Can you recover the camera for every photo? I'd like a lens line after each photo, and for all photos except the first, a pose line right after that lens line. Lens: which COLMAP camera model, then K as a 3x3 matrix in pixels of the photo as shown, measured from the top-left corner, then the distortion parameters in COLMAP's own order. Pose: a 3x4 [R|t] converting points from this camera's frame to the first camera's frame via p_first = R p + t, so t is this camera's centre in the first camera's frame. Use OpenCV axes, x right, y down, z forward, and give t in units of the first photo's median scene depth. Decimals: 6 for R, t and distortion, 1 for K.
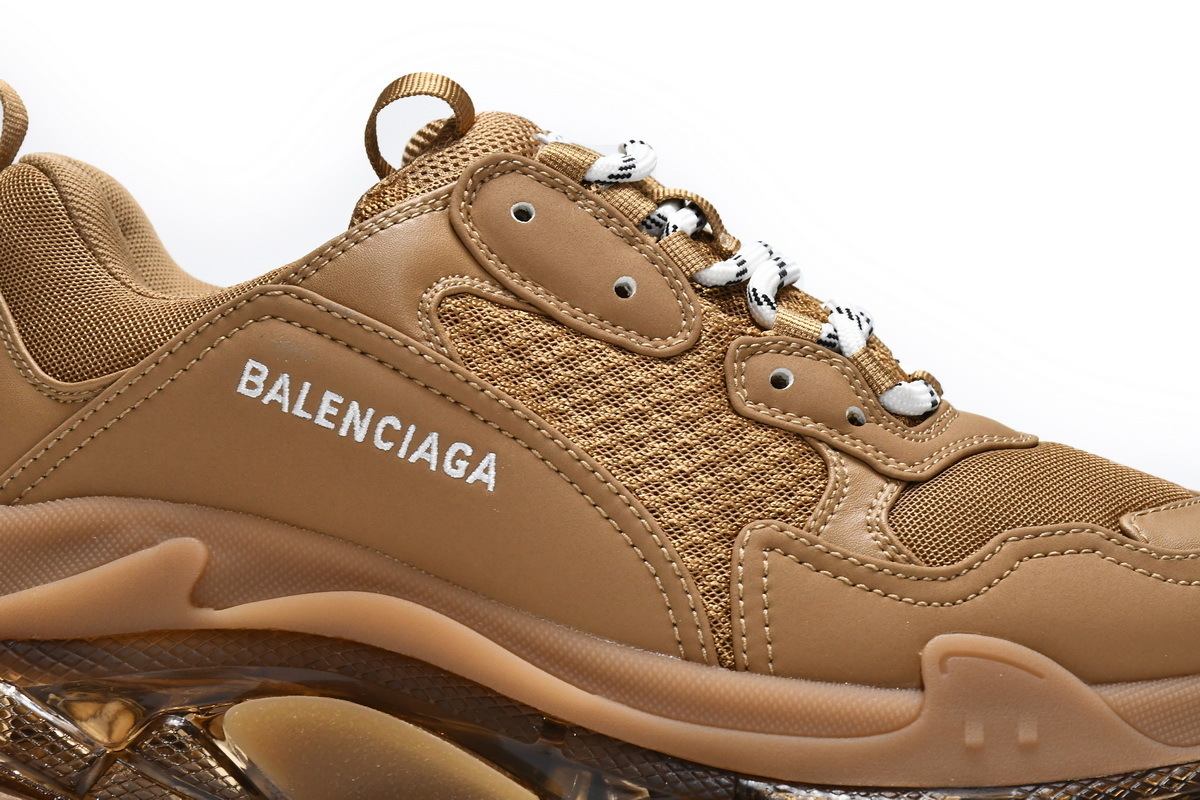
lens RADIAL K [[3162.8, 0, 600.7], [0, 3162.8, 399.9], [0, 0, 1]] dist [0.008869, 0.000000]
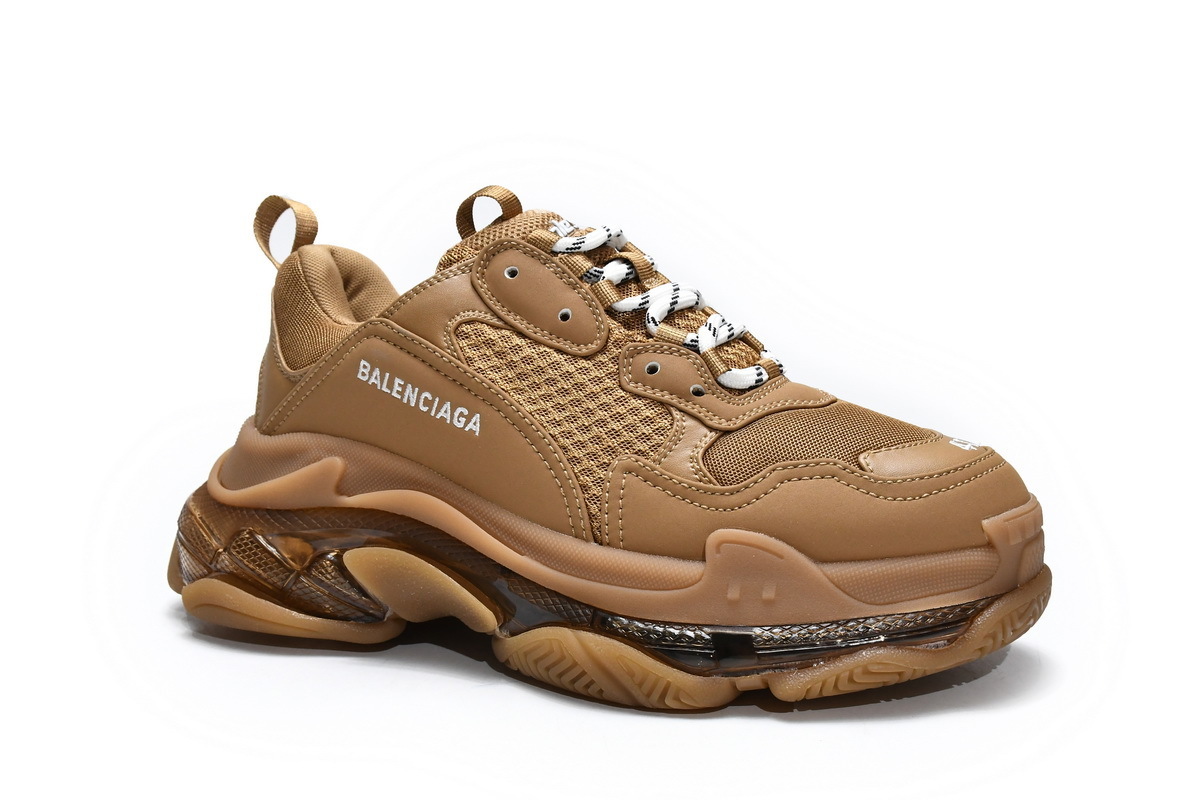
lens RADIAL K [[1367.7, 0, 592.6], [0, 1367.7, 400.0], [0, 0, 1]] dist [0.012569, 0.000000]
pose [[0.926497, 0.007653, -0.376225, 0.306041], [0.019797, 0.997417, 0.069041, -0.041335], [0.375781, -0.071414, 0.923953, 0.324695]]
